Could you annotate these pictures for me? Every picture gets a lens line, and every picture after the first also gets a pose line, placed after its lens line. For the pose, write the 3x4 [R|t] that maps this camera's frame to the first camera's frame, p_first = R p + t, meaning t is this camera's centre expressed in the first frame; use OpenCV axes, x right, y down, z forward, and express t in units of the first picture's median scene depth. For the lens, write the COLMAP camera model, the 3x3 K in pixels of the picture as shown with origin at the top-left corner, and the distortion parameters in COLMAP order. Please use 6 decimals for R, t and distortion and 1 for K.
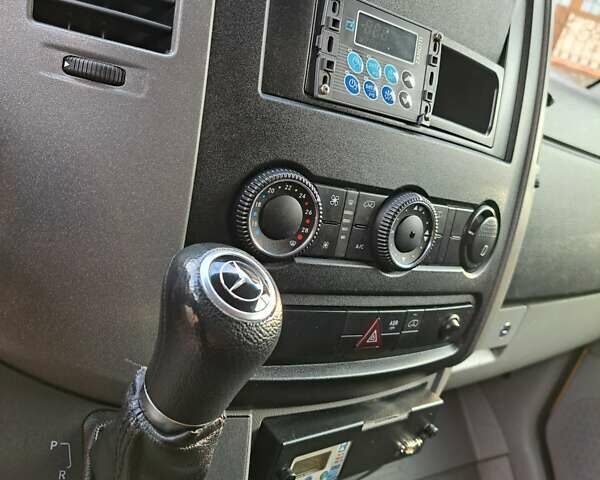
lens RADIAL K [[457.7, 0, 300.0], [0, 457.7, 240.0], [0, 0, 1]] dist [0.048779, -0.042279]
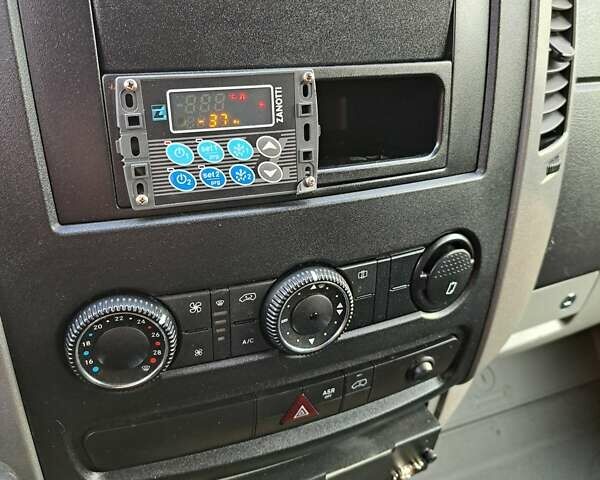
lens RADIAL K [[457.7, 0, 300.0], [0, 457.7, 240.0], [0, 0, 1]] dist [0.048779, -0.042279]
pose [[0.963590, -0.083535, -0.254002, 0.454726], [0.130875, 0.975723, 0.175602, -0.308791], [0.233167, -0.202451, 0.951129, 0.216155]]
